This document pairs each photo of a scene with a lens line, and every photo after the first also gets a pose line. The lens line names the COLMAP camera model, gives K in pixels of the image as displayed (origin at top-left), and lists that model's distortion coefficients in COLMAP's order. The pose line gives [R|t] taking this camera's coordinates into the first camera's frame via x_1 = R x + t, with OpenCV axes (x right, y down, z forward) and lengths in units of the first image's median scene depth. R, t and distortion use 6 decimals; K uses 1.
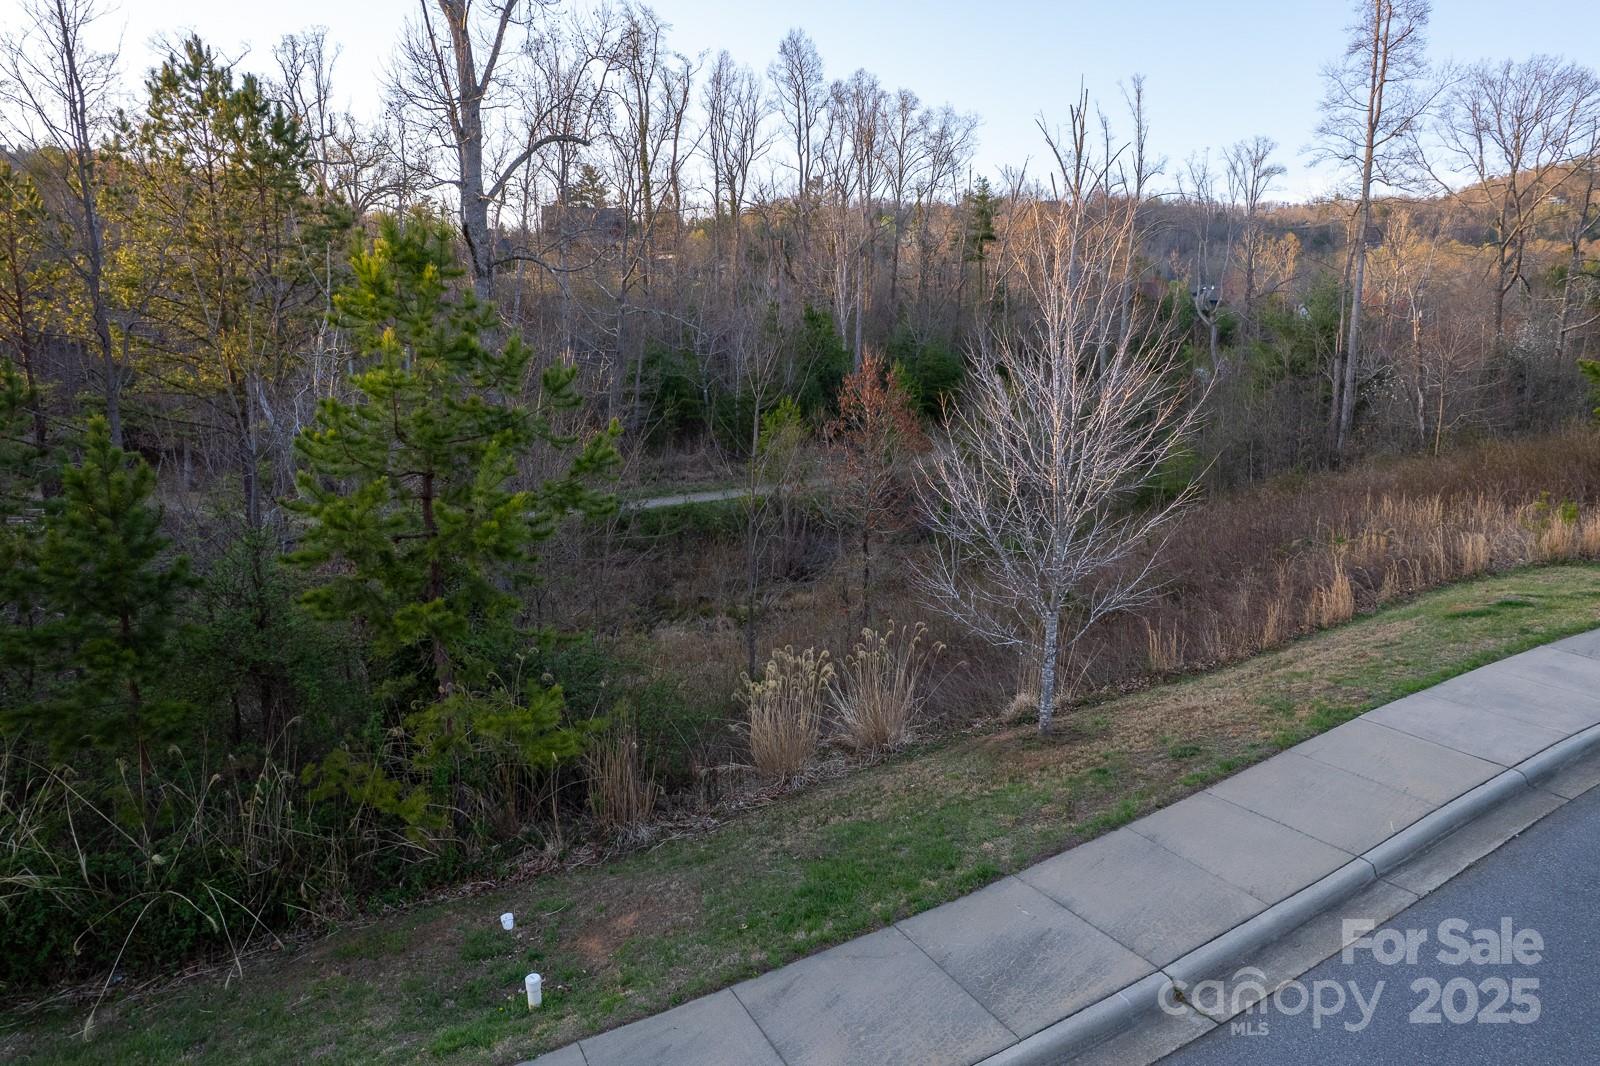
lens RADIAL K [[1022.5, 0, 808.6], [0, 1022.5, 538.3], [0, 0, 1]] dist [-0.081032, 0.073210]
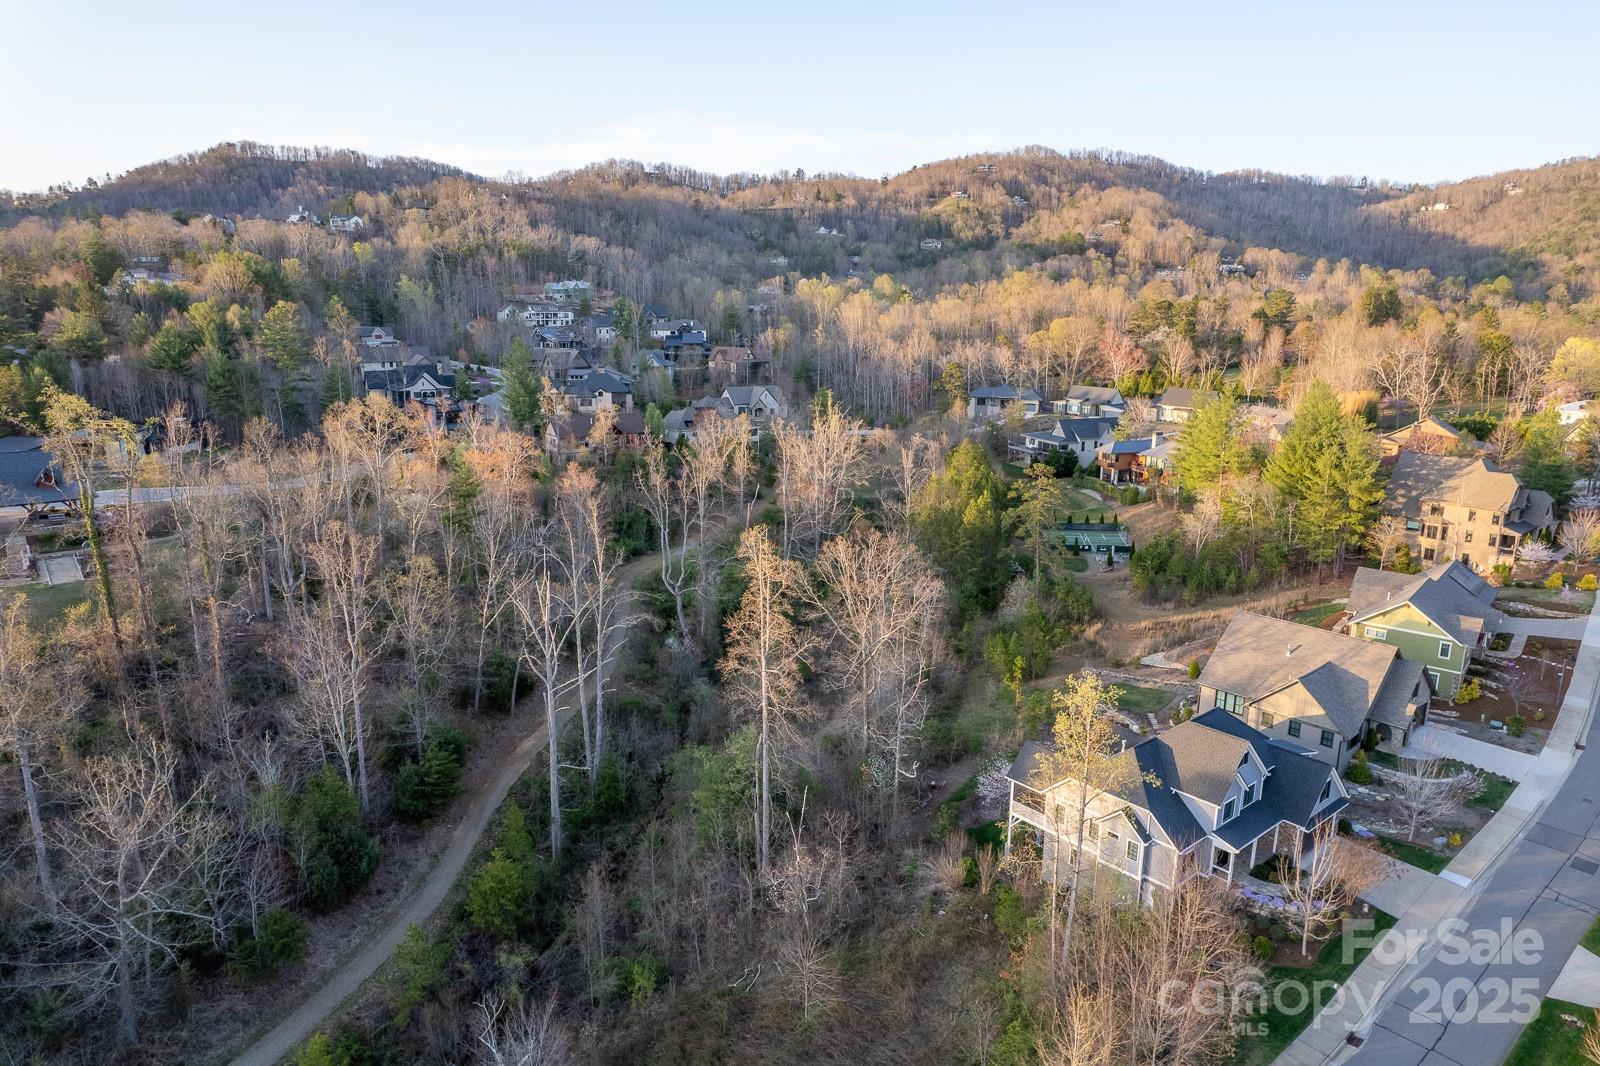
lens RADIAL K [[1023.5, 0, 808.8], [0, 1023.5, 539.0], [0, 0, 1]] dist [-0.083722, 0.076296]
pose [[0.889424, -0.106541, 0.444492, 0.091967], [0.079978, 0.993728, 0.078153, -2.117642], [-0.450031, -0.033962, 0.892367, -0.735018]]
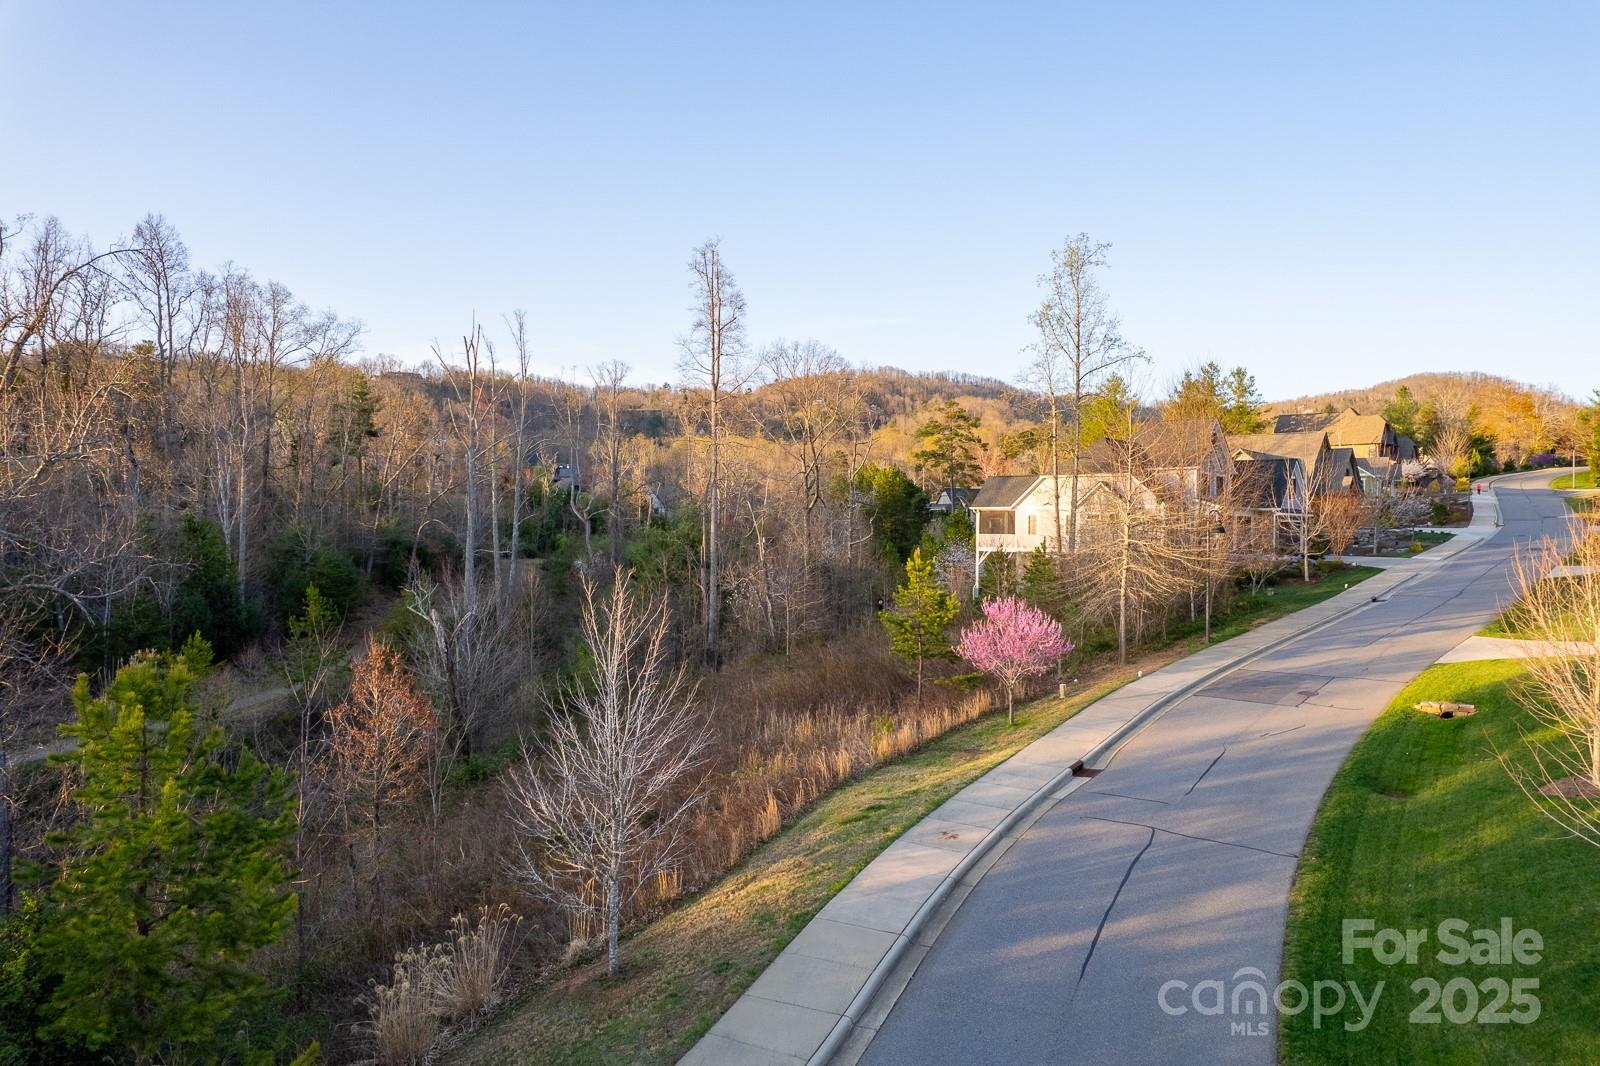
lens RADIAL K [[1023.5, 0, 807.7], [0, 1023.5, 534.7], [0, 0, 1]] dist [-0.074547, 0.067669]
pose [[0.820685, -0.004703, 0.571361, -0.245679], [0.098531, 0.986151, -0.133410, -0.136120], [-0.562821, 0.165784, 0.809783, -0.251831]]
